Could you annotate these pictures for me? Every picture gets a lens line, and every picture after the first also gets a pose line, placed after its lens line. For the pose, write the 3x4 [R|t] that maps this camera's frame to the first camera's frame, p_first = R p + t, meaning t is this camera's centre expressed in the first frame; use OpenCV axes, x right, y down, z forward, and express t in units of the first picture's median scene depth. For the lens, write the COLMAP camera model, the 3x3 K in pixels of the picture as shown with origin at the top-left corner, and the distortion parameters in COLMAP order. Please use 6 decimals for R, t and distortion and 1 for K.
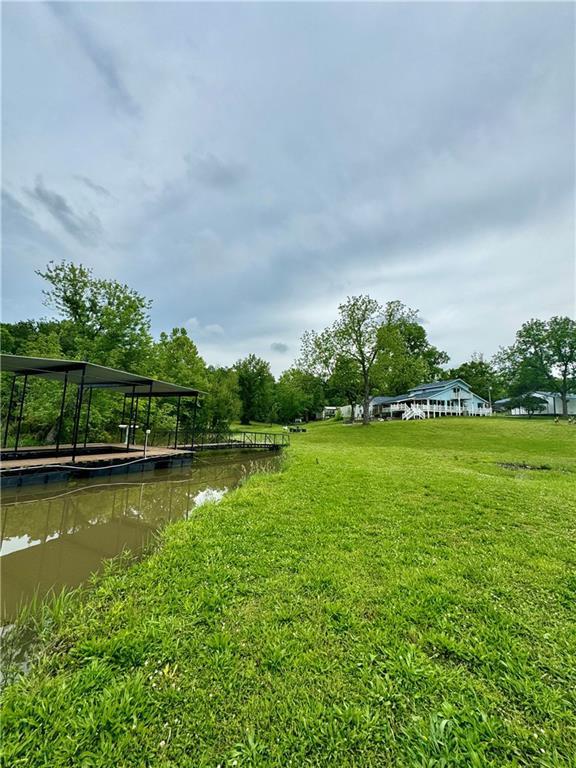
lens RADIAL K [[310.1, 0, 289.4], [0, 310.1, 385.6], [0, 0, 1]] dist [0.001044, 0.000373]
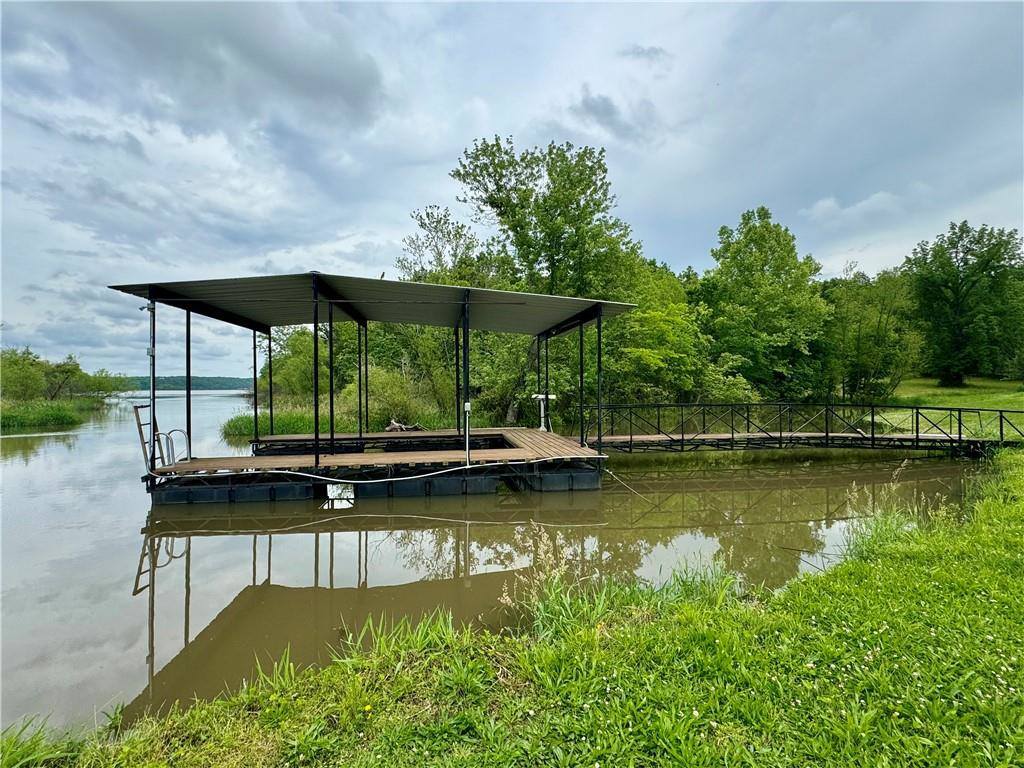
lens RADIAL K [[484.3, 0, 513.3], [0, 484.3, 388.0], [0, 0, 1]] dist [-0.006280, -0.000665]
pose [[0.612340, -0.043991, -0.789369, 0.100984], [0.130448, 0.990387, 0.046000, 0.083373], [0.779758, -0.131140, 0.612193, 0.529296]]
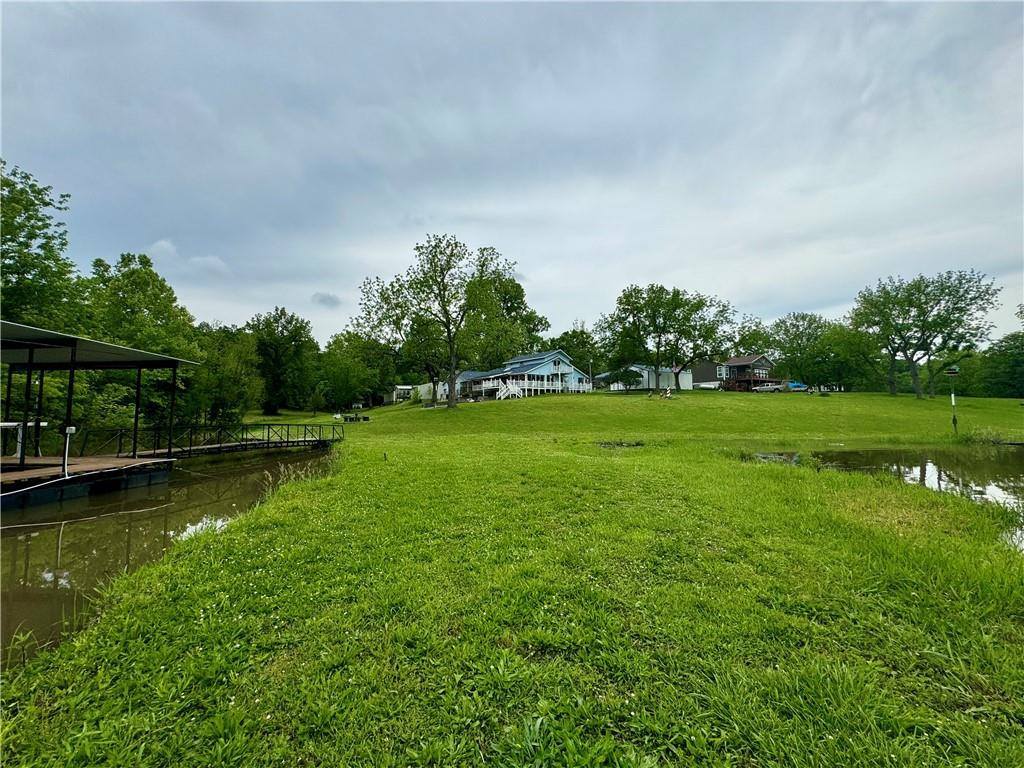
lens RADIAL K [[413.5, 0, 515.4], [0, 413.5, 382.2], [0, 0, 1]] dist [0.001044, 0.000373]
pose [[0.923258, -0.014466, 0.383907, 0.001660], [-0.008319, 0.998304, 0.057622, 0.010047], [-0.384090, -0.056393, 0.921572, 0.003544]]
